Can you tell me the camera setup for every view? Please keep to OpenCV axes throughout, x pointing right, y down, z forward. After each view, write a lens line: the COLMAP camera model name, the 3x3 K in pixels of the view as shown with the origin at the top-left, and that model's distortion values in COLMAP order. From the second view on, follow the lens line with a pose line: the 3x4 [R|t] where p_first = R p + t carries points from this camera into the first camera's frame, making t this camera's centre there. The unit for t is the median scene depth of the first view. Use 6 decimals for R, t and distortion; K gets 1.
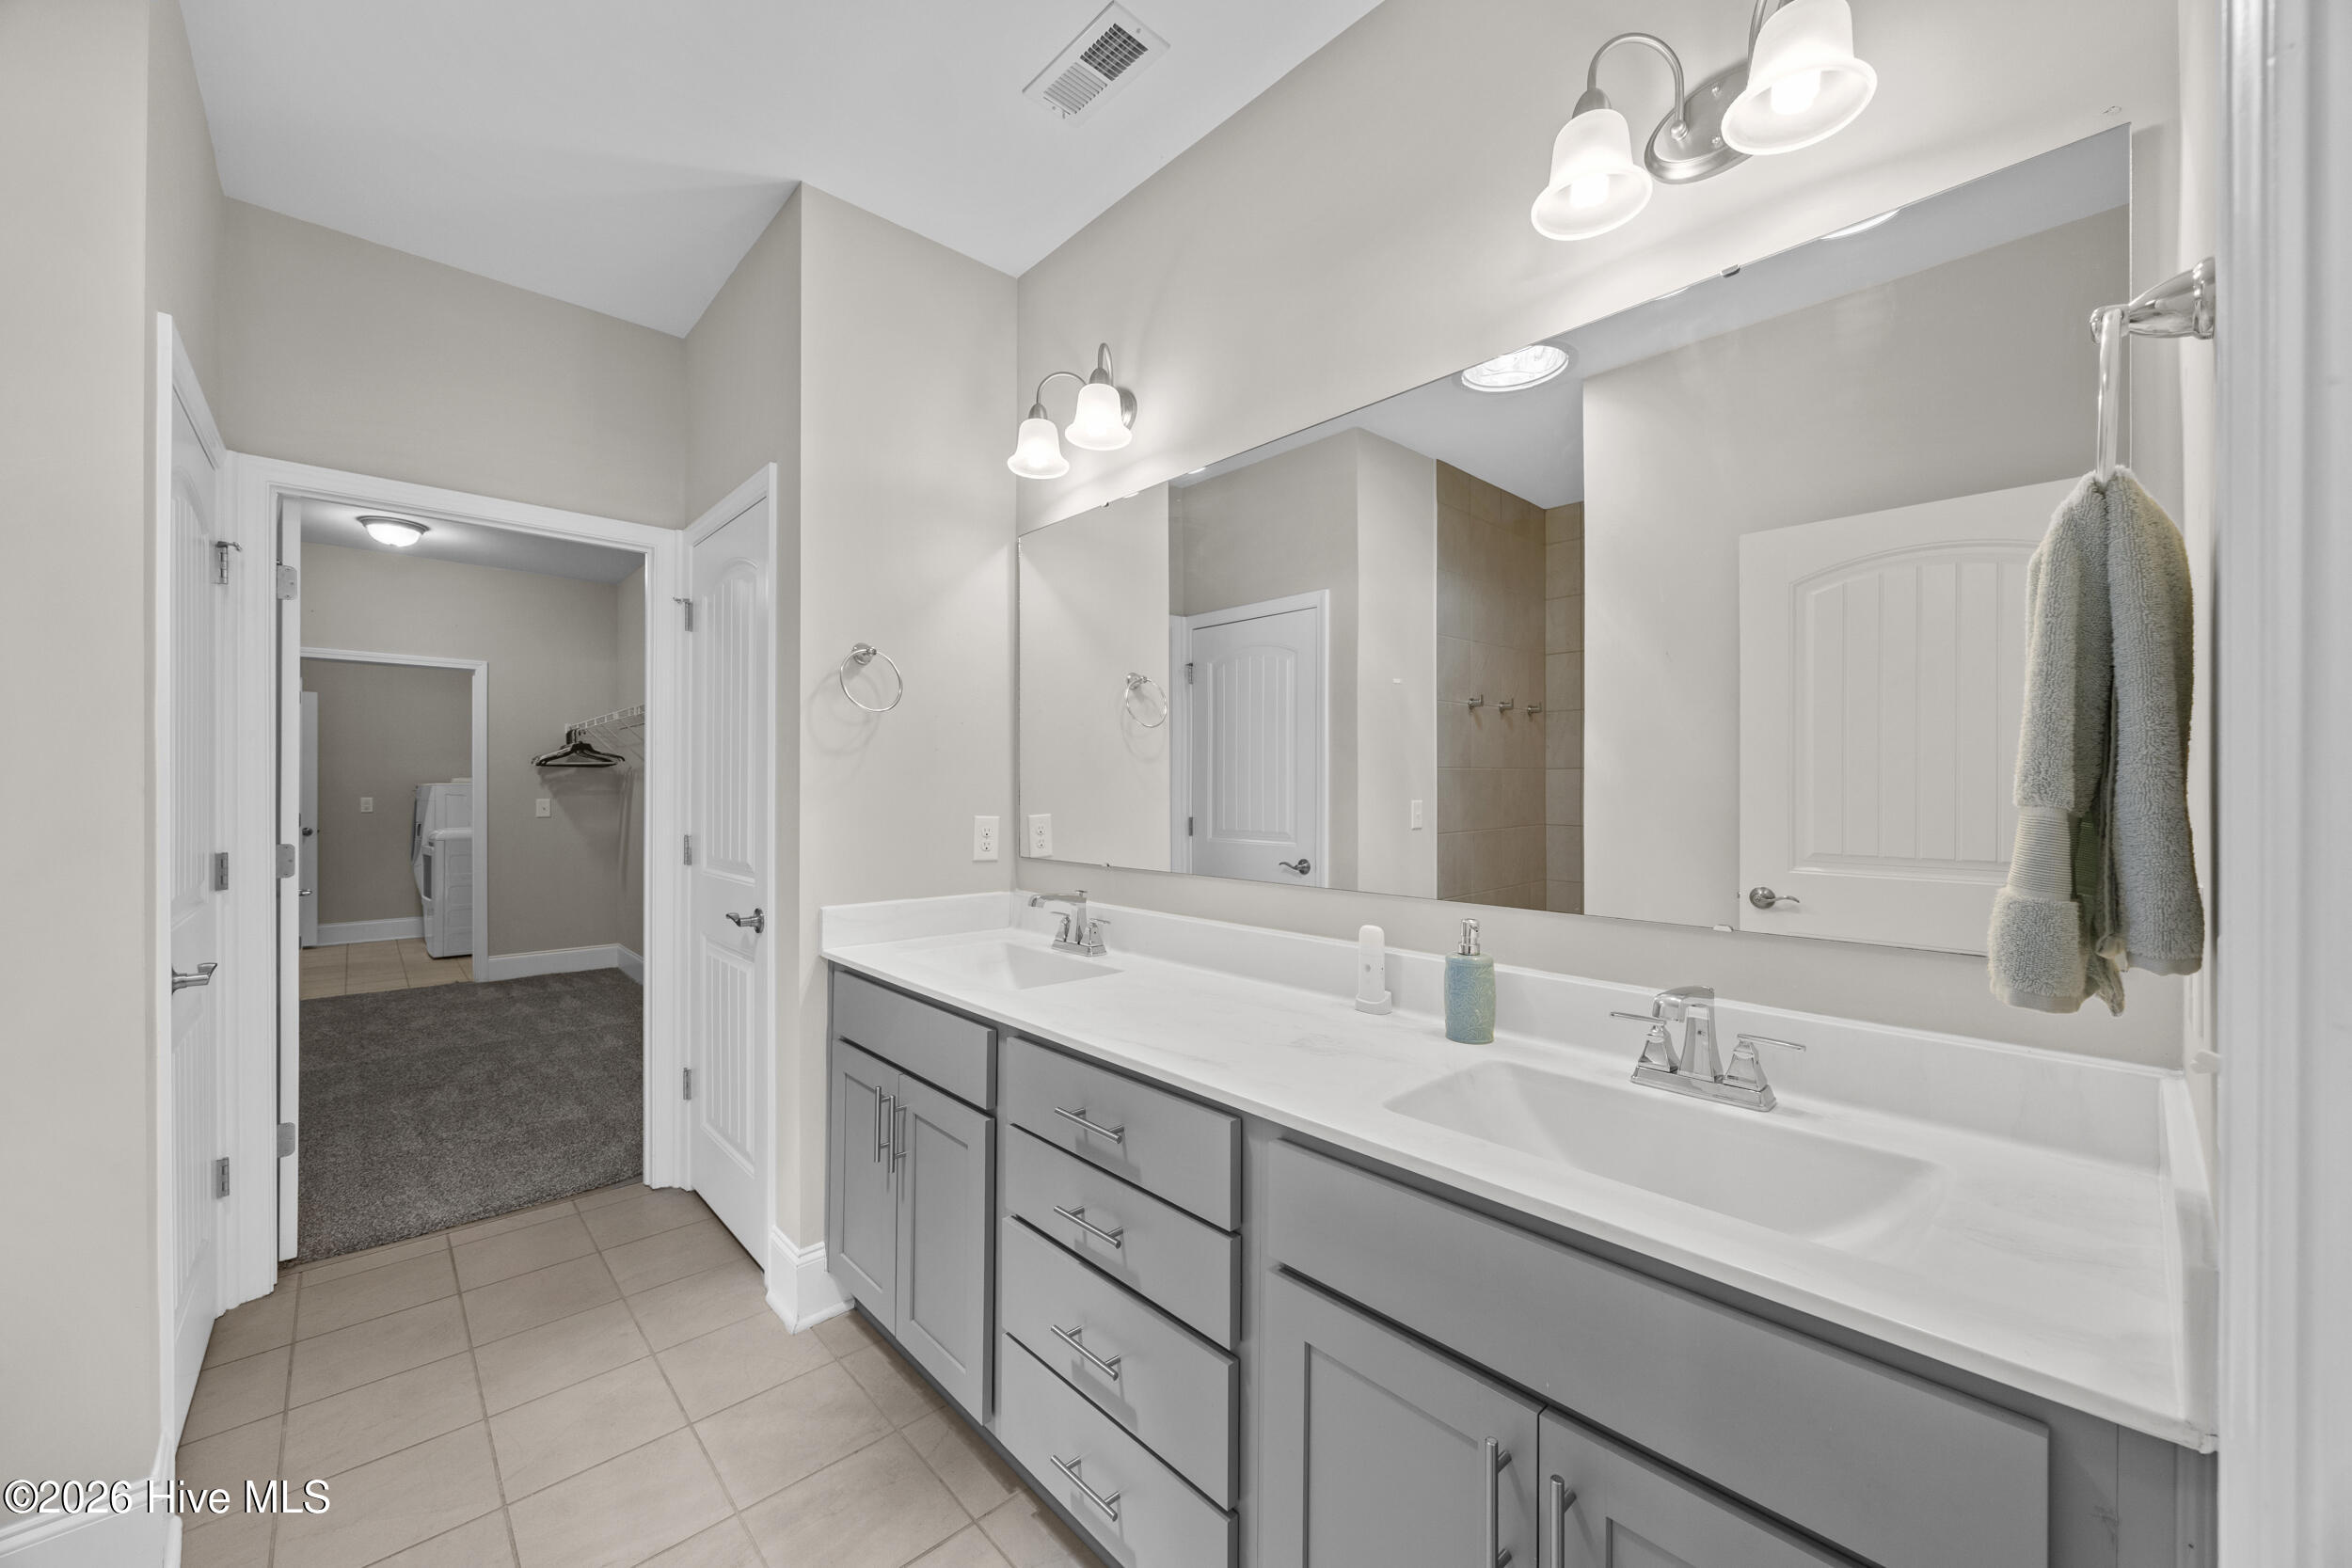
lens RADIAL K [[893.3, 0, 1176.0], [0, 893.3, 784.0], [0, 0, 1]] dist [-0.004694, -0.000129]
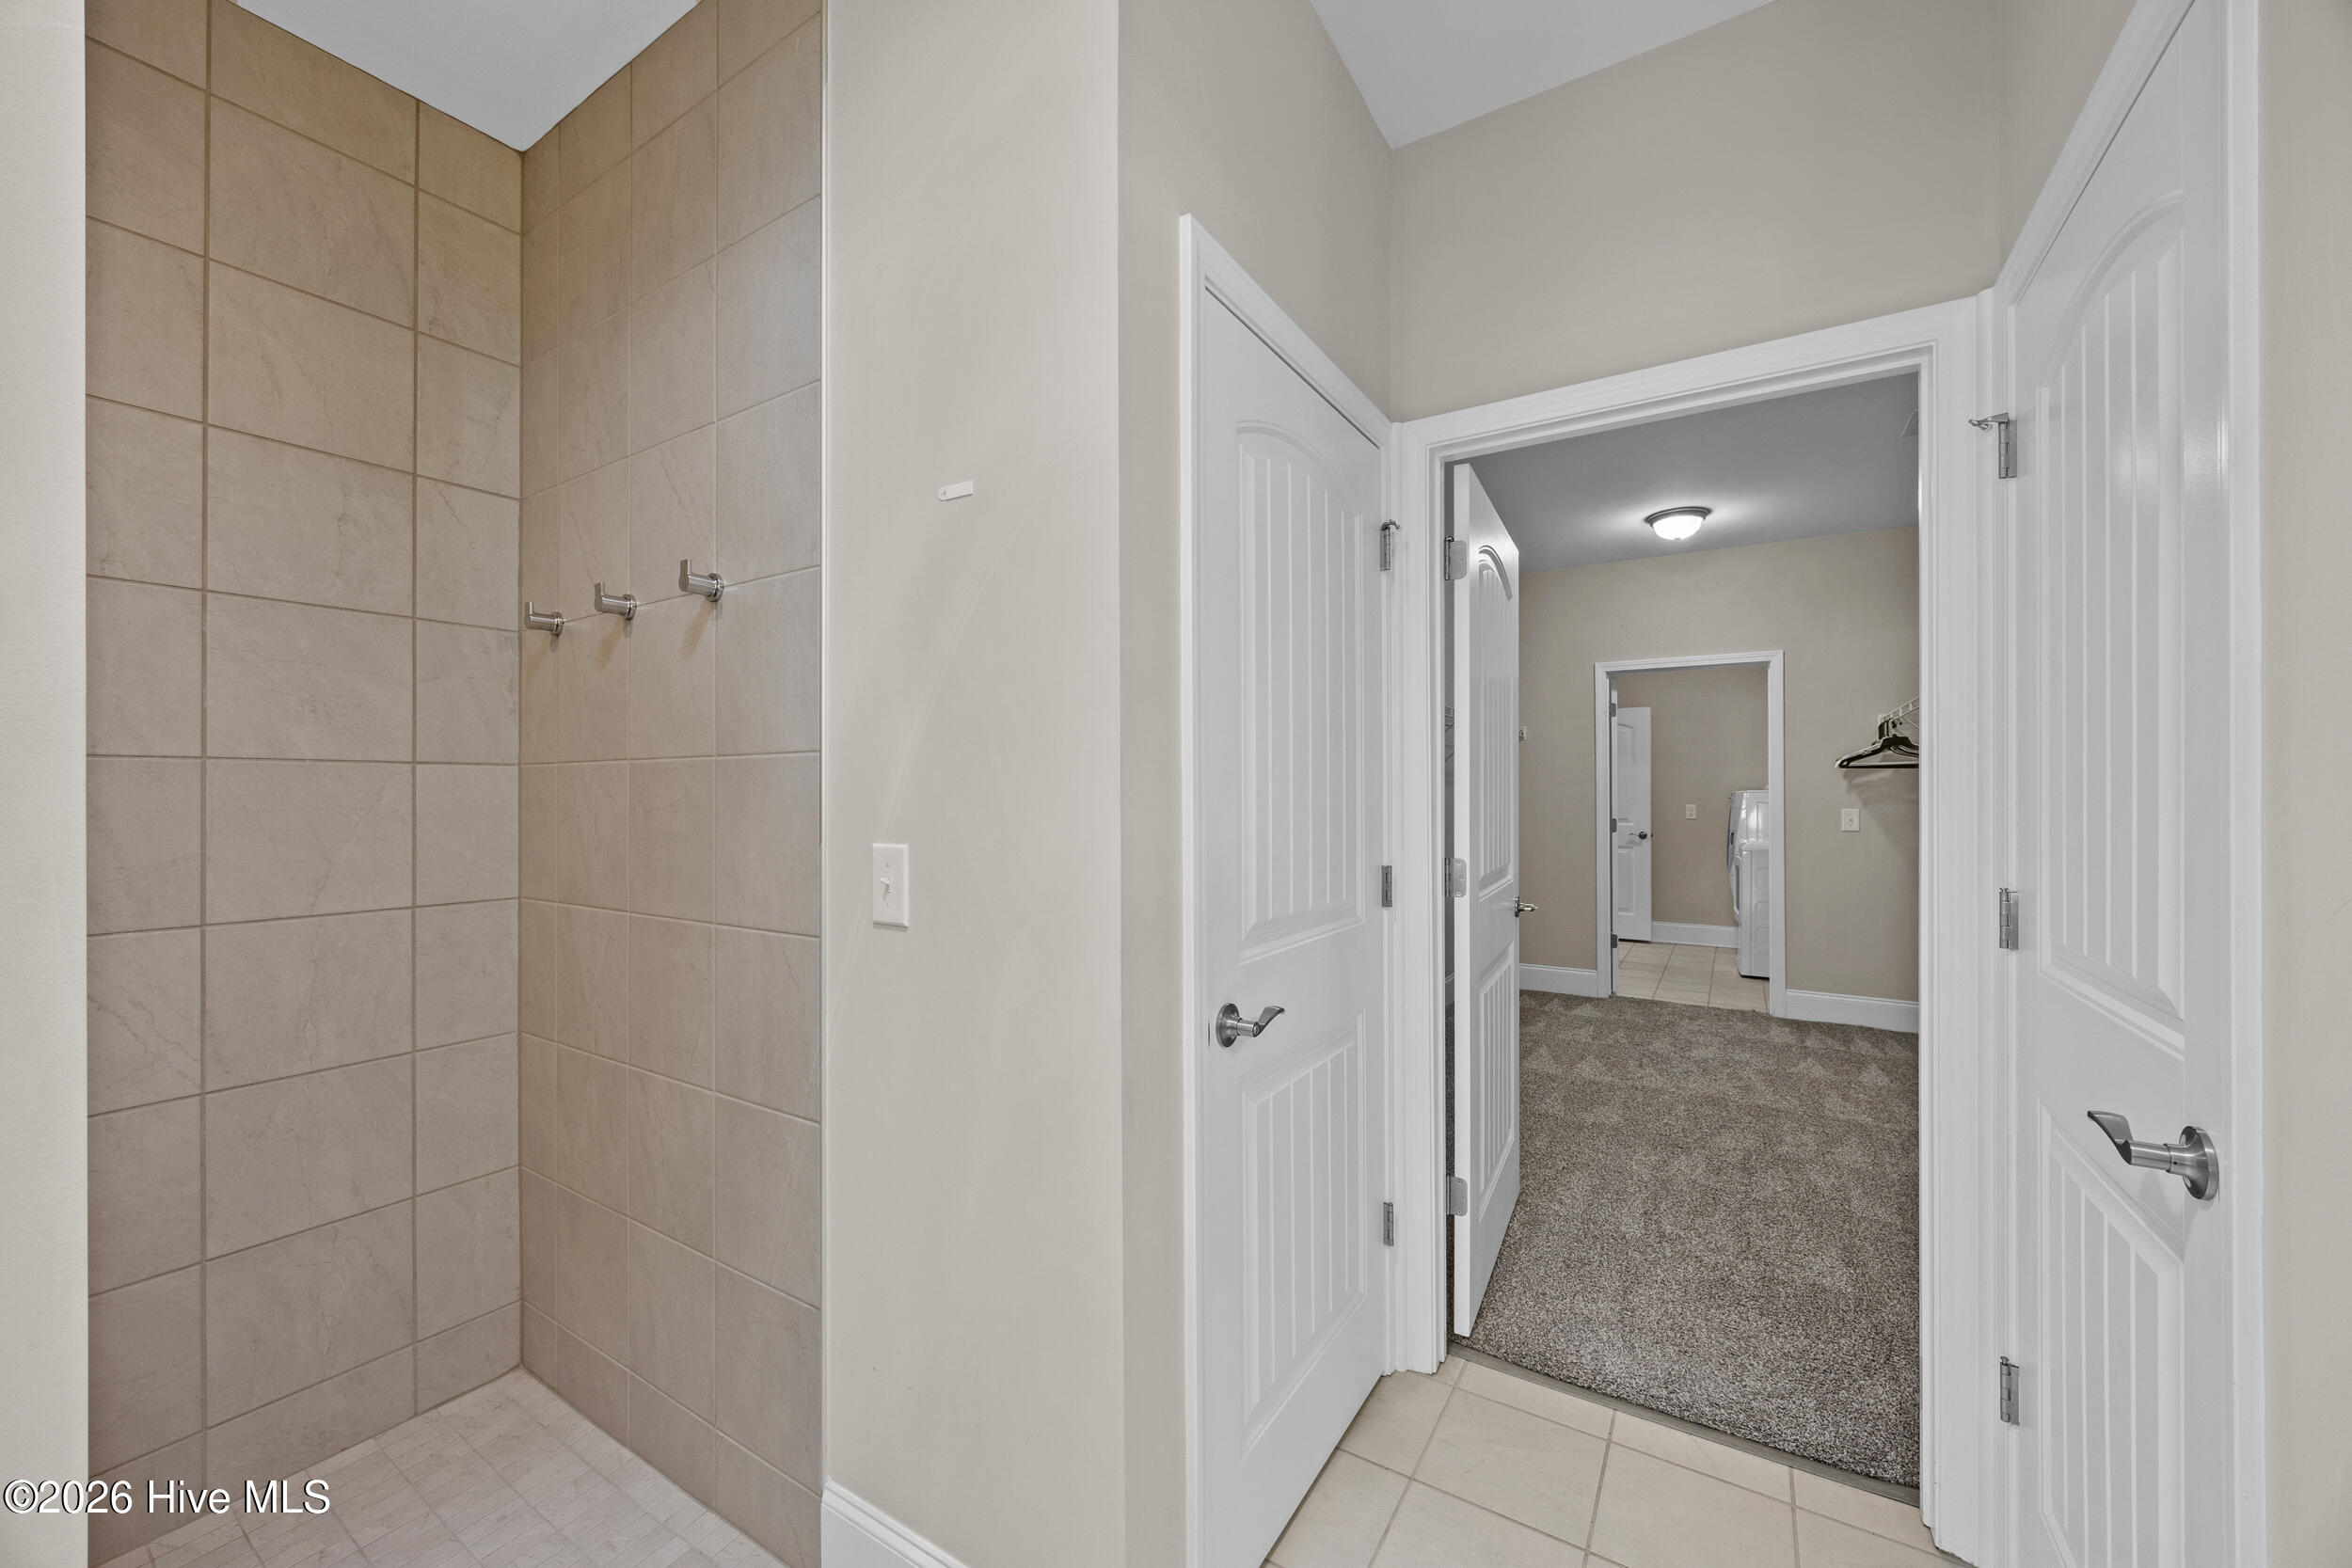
lens RADIAL K [[886.5, 0, 1183.5], [0, 886.5, 789.8], [0, 0, 1]] dist [-0.003699, -0.000254]
pose [[0.263223, -0.005545, -0.964719, -0.153380], [0.003520, 0.999982, -0.004788, 0.002435], [0.964729, -0.002135, 0.263238, 0.338327]]
